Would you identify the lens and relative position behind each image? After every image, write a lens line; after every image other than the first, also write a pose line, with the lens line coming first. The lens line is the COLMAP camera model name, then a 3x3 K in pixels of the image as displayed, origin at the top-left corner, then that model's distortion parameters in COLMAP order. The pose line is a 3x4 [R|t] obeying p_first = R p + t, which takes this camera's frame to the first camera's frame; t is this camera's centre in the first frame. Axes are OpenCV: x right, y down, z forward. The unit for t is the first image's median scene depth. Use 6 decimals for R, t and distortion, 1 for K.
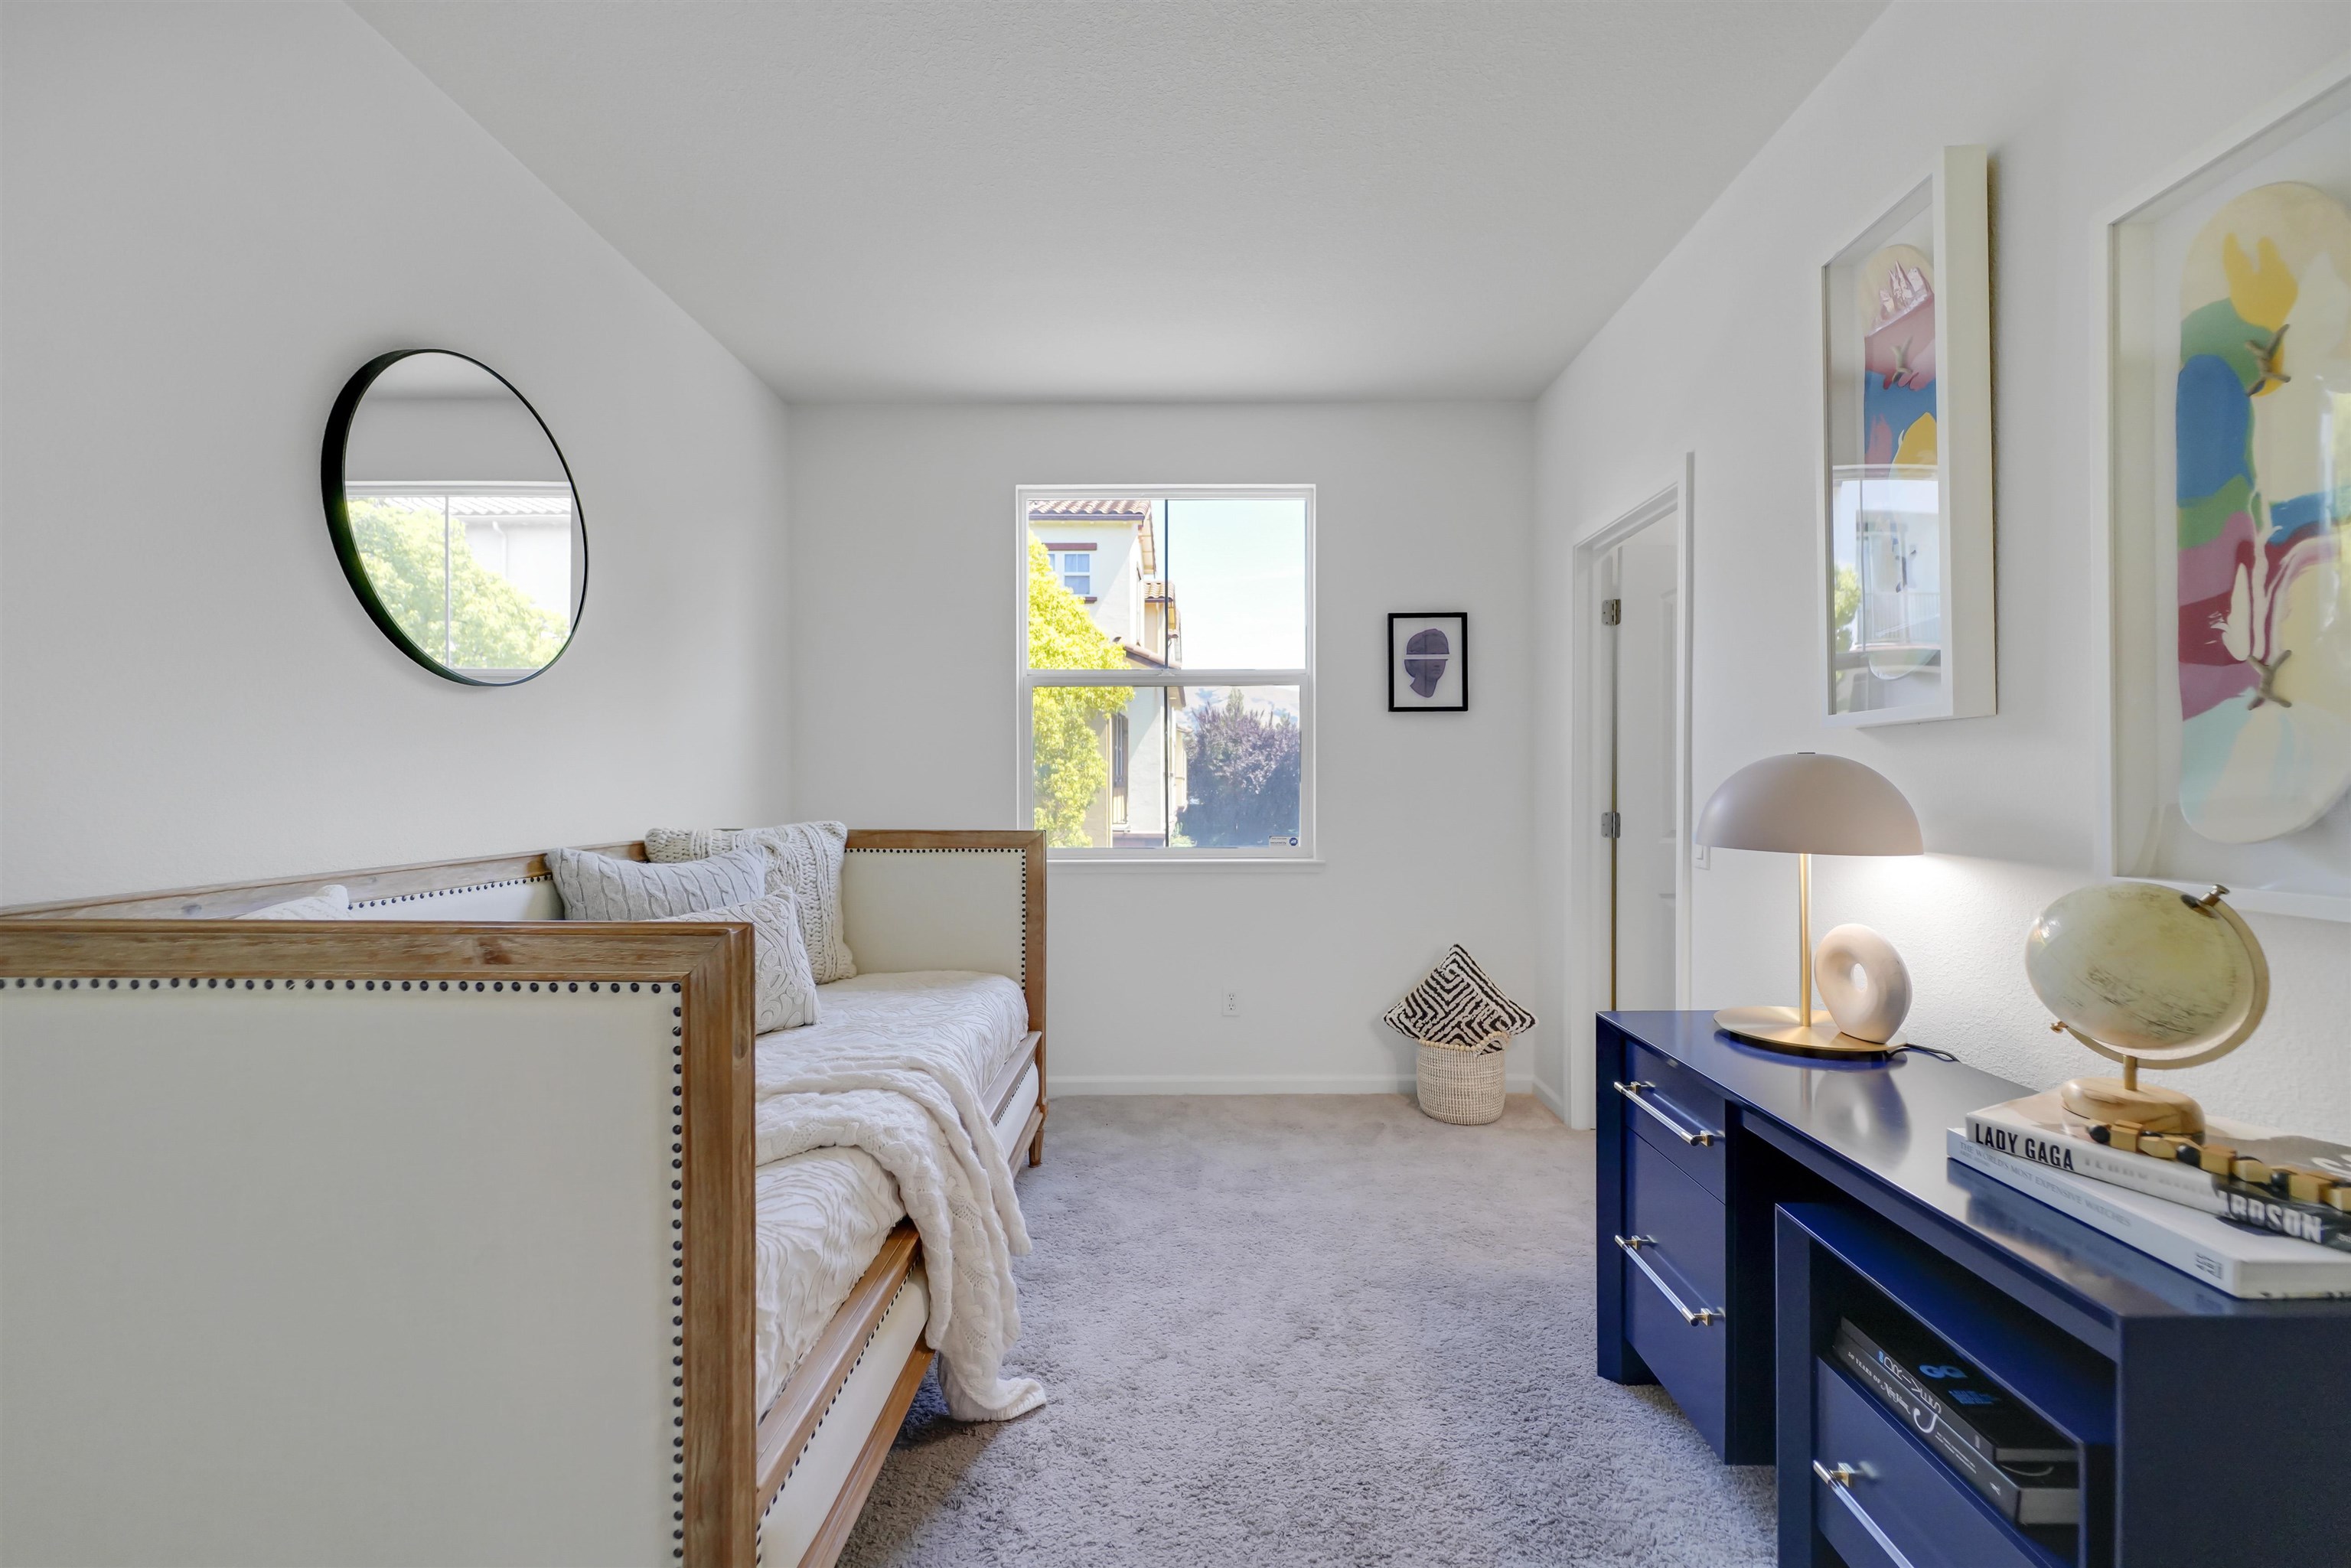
lens RADIAL K [[967.7, 0, 1173.9], [0, 967.7, 783.9], [0, 0, 1]] dist [0.001317, 0.000244]
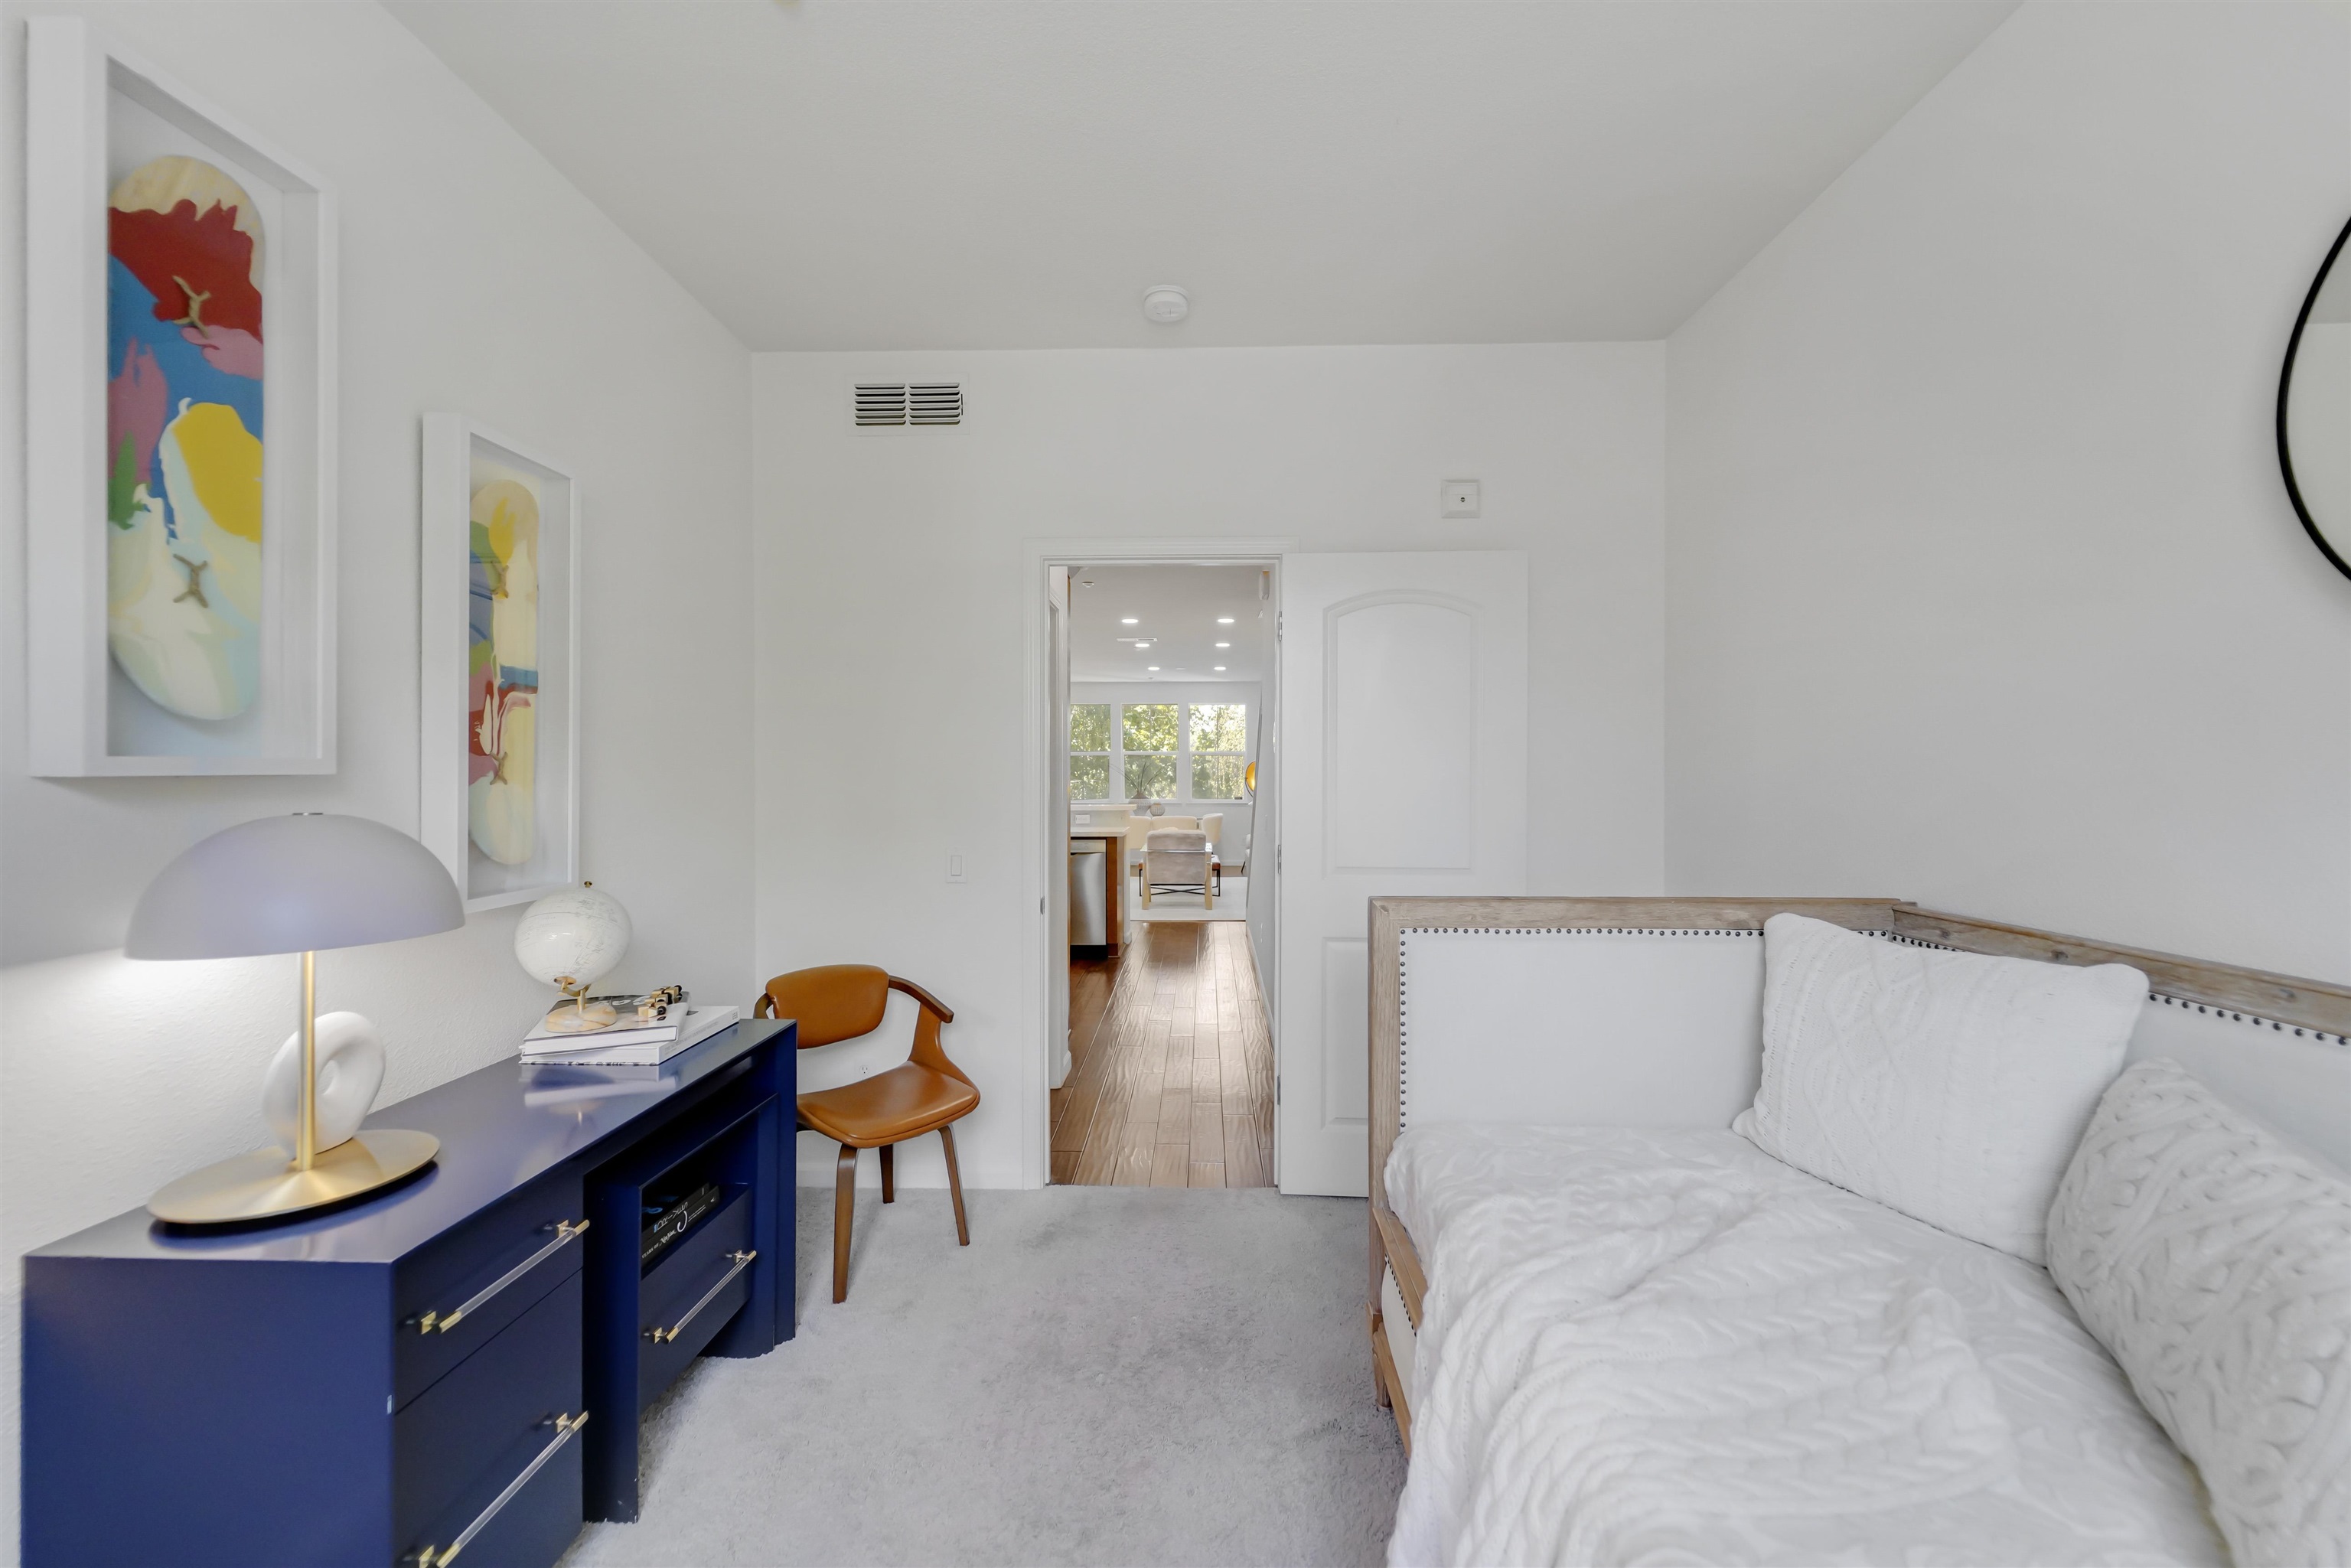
lens RADIAL K [[967.7, 0, 1173.9], [0, 967.7, 783.9], [0, 0, 1]] dist [0.001317, 0.000244]
pose [[-0.999826, 0.001536, 0.018596, -0.084142], [0.001594, 0.999994, 0.003087, -0.081681], [-0.018592, 0.003116, -0.999822, 2.655567]]
